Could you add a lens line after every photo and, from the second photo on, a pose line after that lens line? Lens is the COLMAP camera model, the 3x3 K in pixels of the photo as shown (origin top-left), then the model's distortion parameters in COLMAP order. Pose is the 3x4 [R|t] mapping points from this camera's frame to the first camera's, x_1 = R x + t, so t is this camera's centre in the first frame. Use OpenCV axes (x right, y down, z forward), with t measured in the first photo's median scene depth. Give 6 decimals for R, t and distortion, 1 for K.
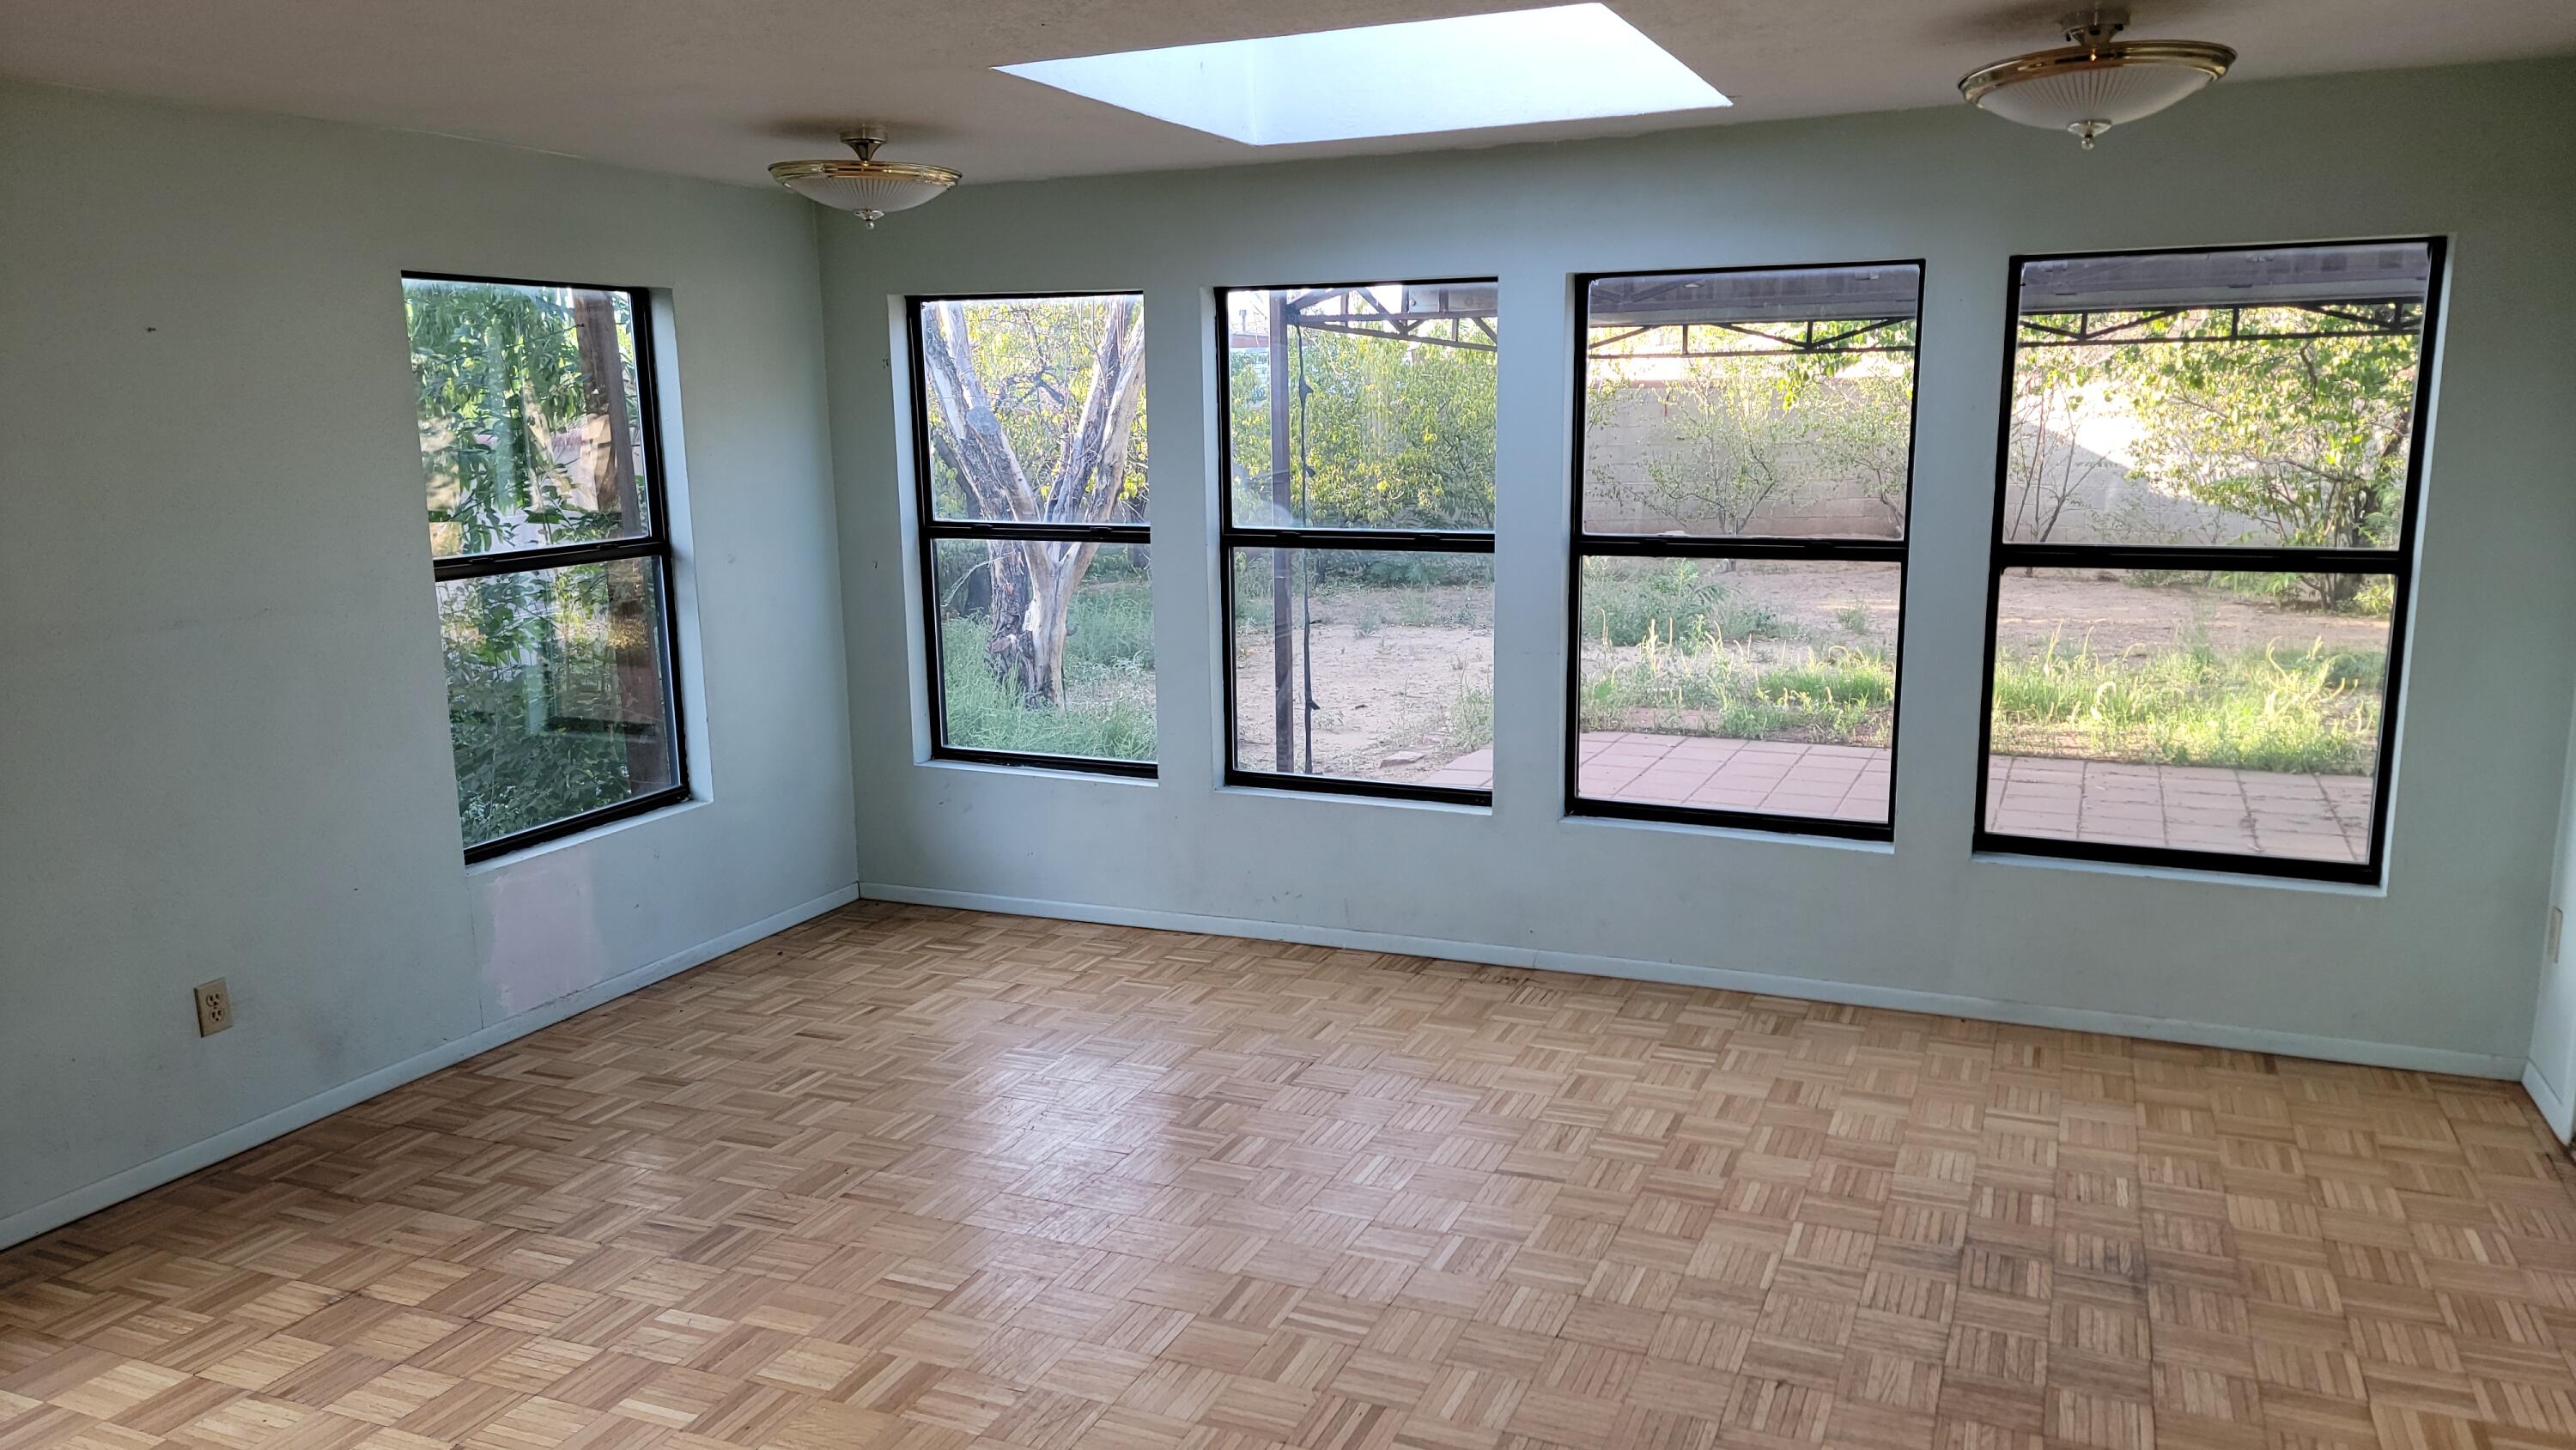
lens RADIAL K [[1779.5, 0, 1284.3], [0, 1779.5, 698.2], [0, 0, 1]] dist [0.050838, -0.035845]
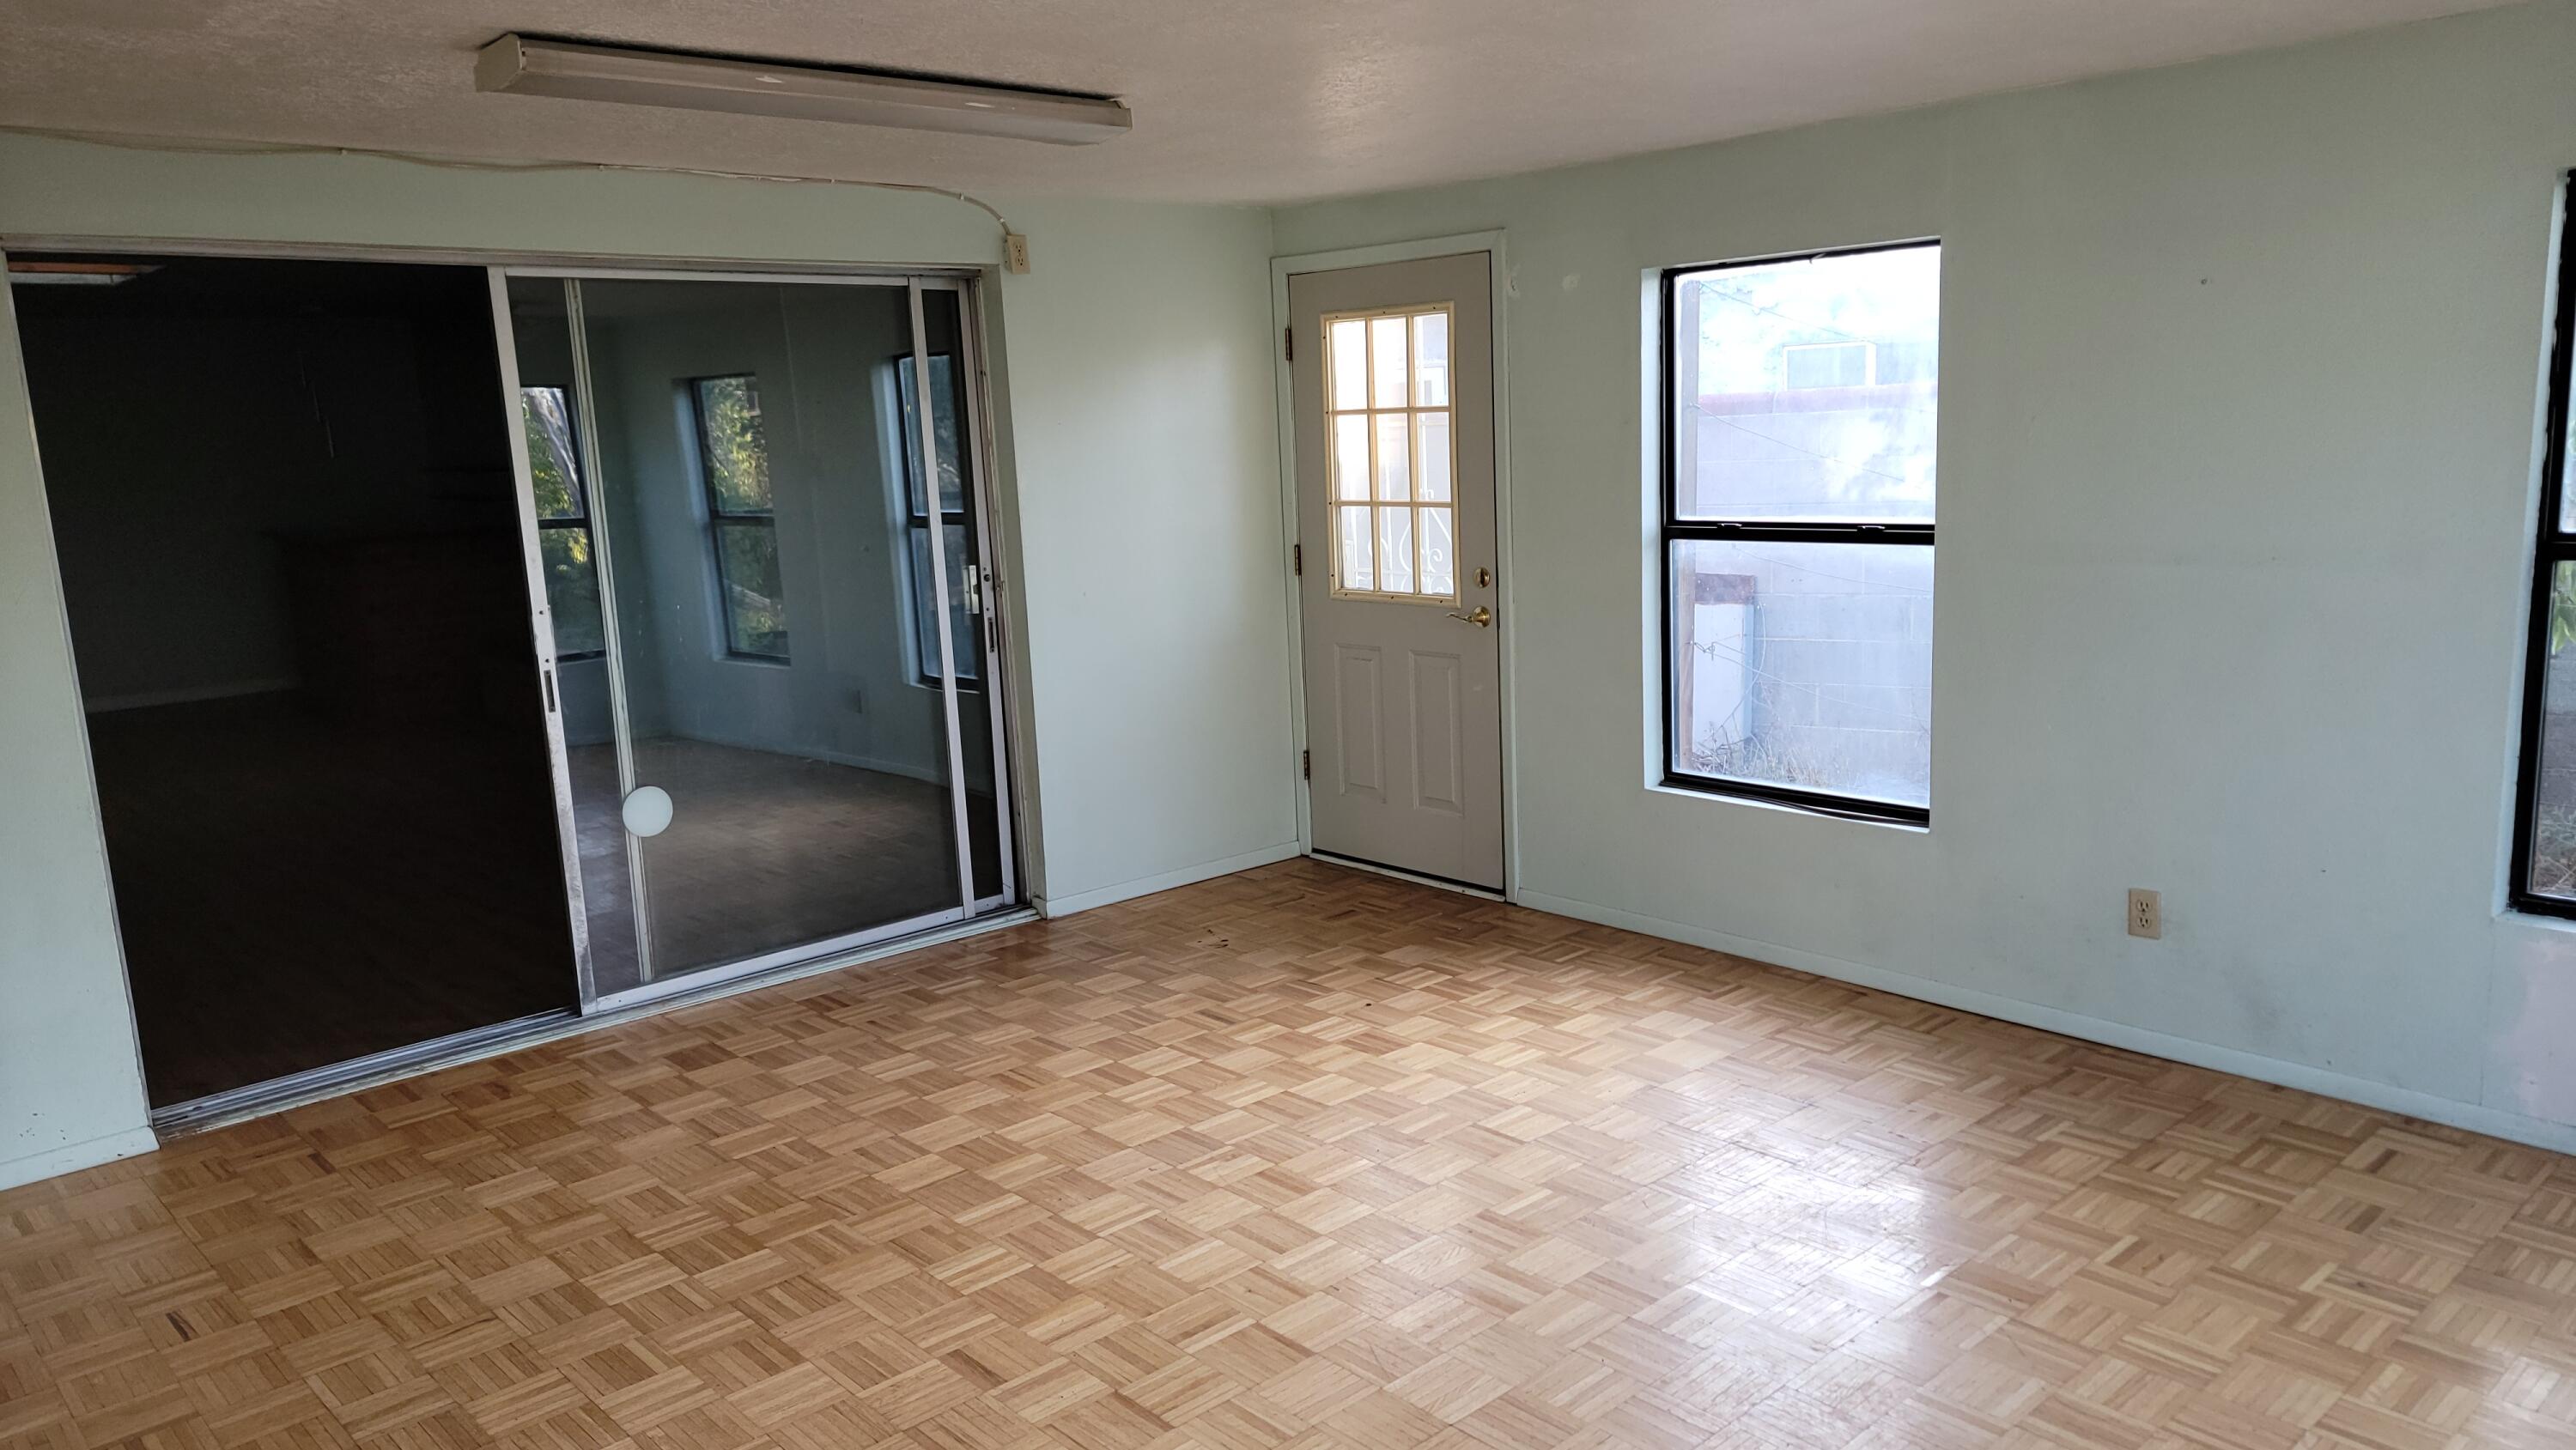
lens RADIAL K [[1779.5, 0, 1292.5], [0, 1779.5, 749.0], [0, 0, 1]] dist [0.050838, -0.035845]
pose [[-0.409200, 0.209340, -0.888106, 0.555571], [-0.095426, 0.958170, 0.269822, -0.166390], [0.907441, 0.195160, -0.372106, 0.920668]]
